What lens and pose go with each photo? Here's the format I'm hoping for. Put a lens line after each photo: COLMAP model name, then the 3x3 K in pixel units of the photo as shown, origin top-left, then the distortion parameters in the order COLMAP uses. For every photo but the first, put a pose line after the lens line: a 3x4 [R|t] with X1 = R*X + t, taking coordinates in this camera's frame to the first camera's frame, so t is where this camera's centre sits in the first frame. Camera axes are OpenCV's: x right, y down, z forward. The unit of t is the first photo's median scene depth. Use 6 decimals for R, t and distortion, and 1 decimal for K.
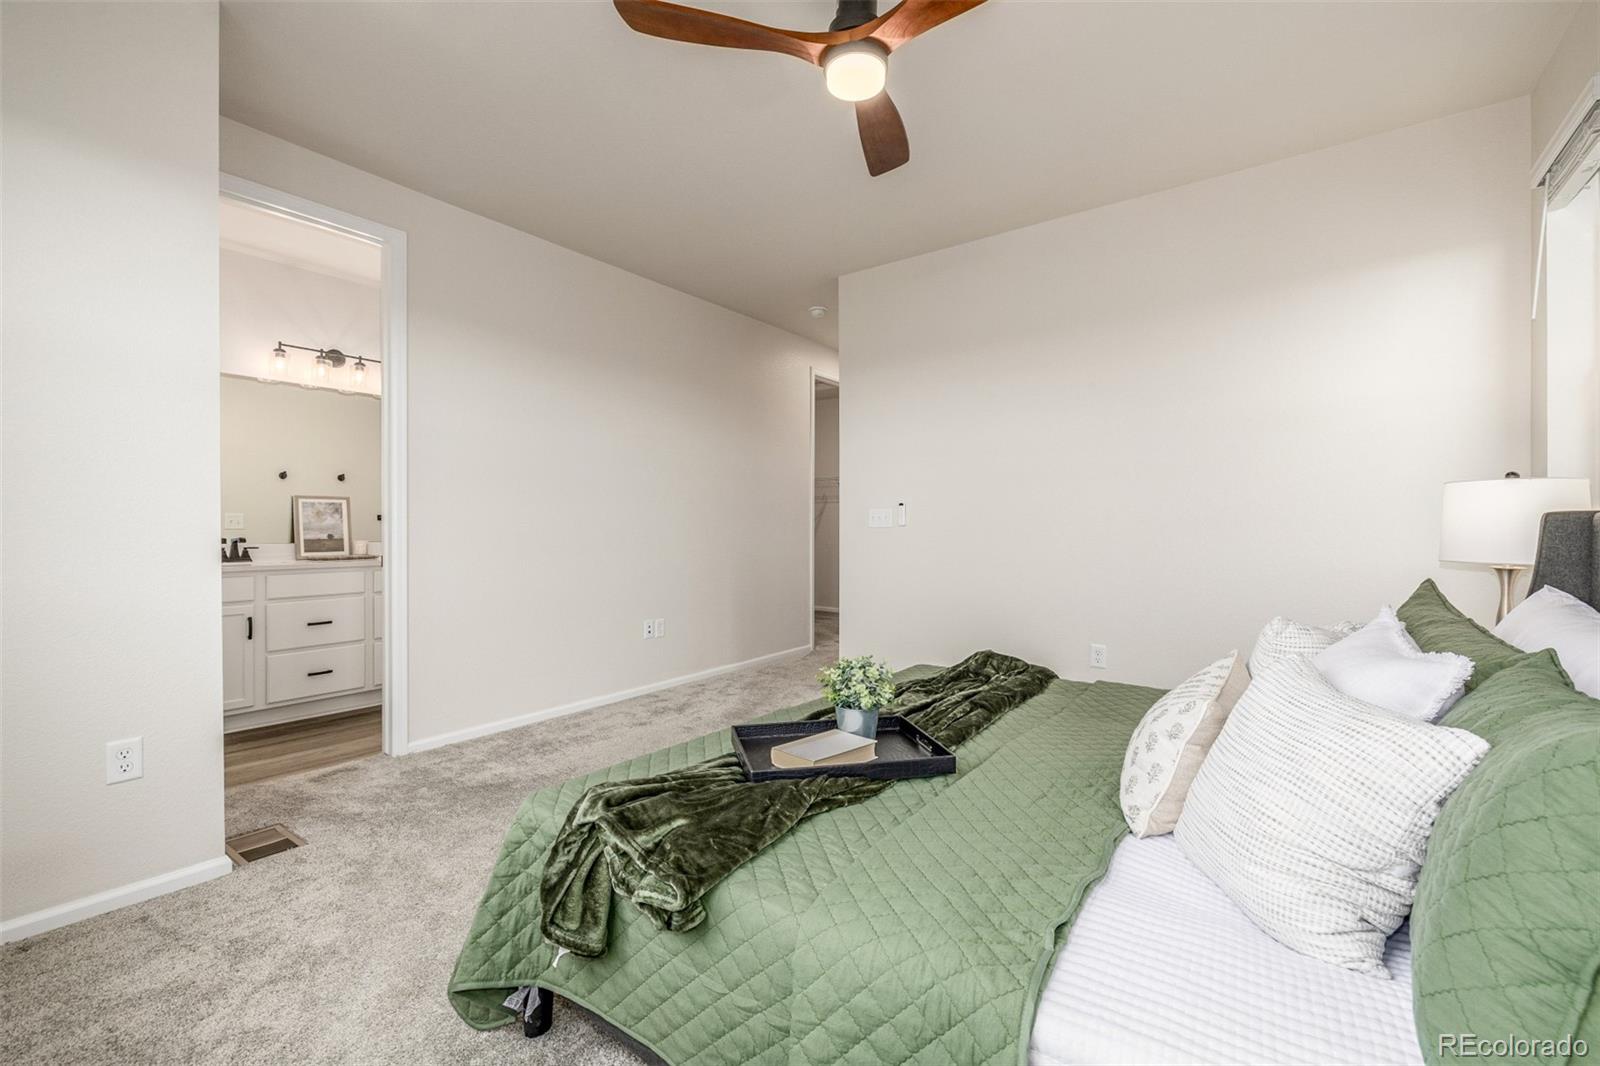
lens RADIAL K [[671.8, 0, 800.5], [0, 671.8, 528.1], [0, 0, 1]] dist [0.001458, 0.000260]
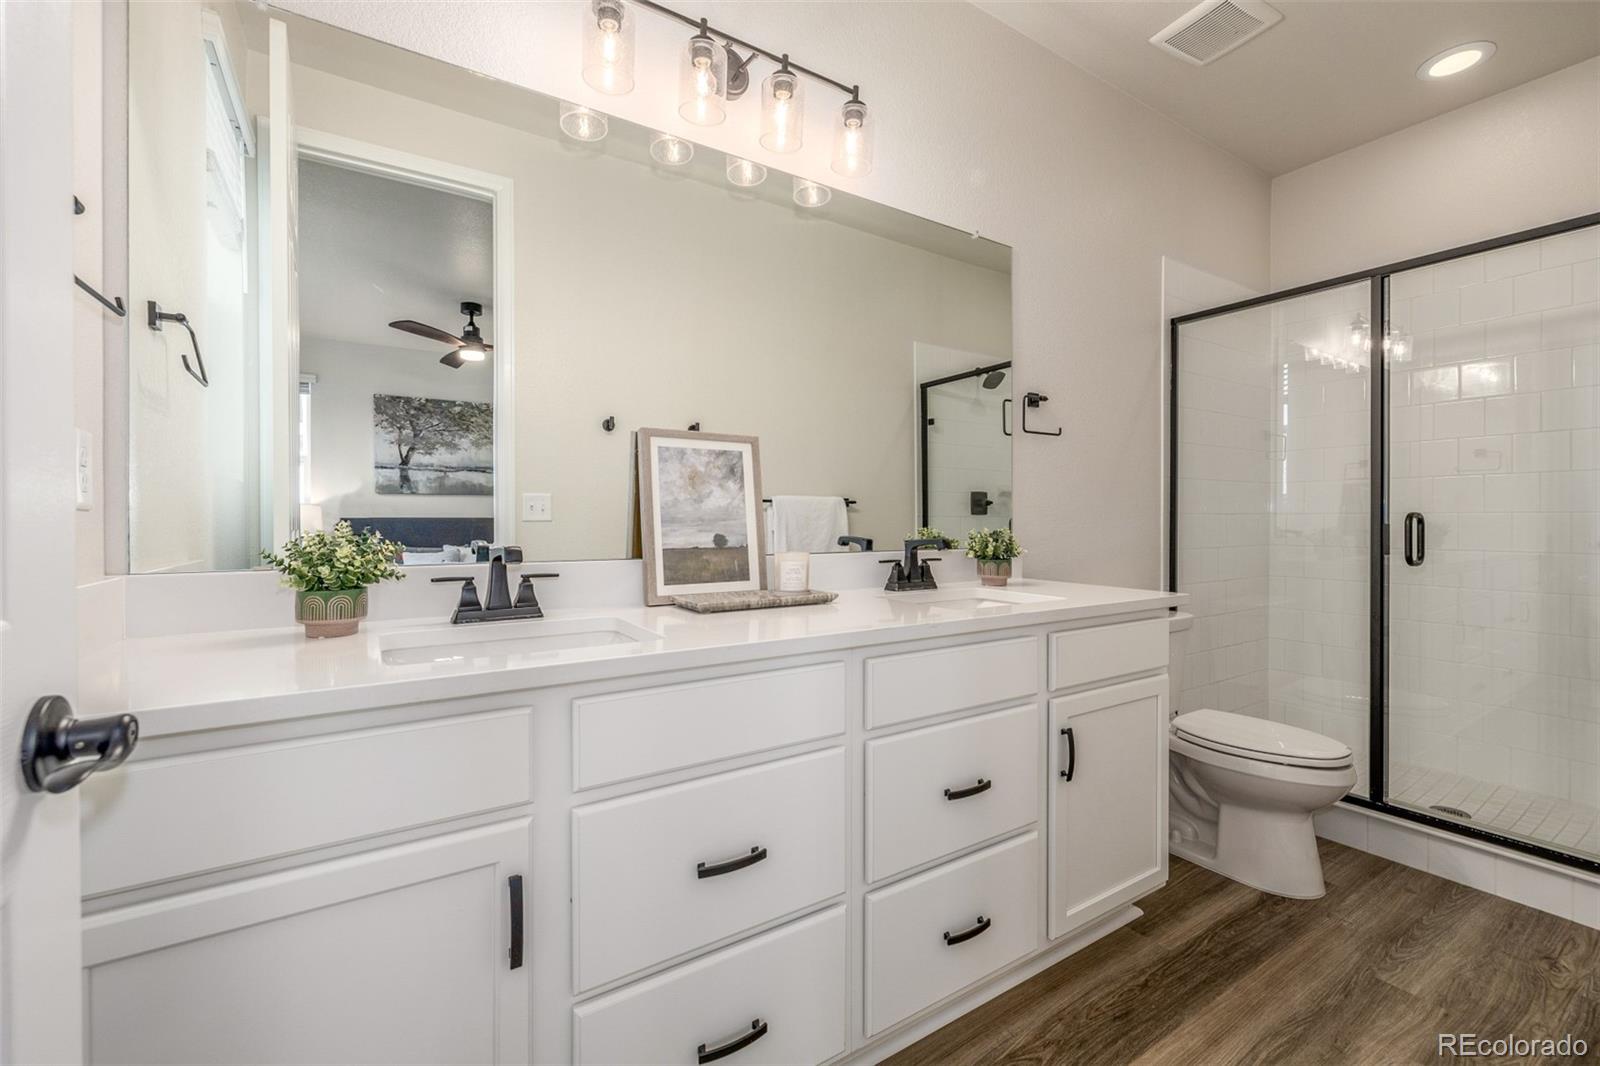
lens RADIAL K [[671.8, 0, 801.1], [0, 671.8, 527.1], [0, 0, 1]] dist [0.001458, 0.000260]
pose [[0.933317, 0.003327, -0.359037, -0.533528], [0.000002, 0.999957, 0.009270, 0.001526], [0.359052, -0.008653, 0.933277, 0.681349]]
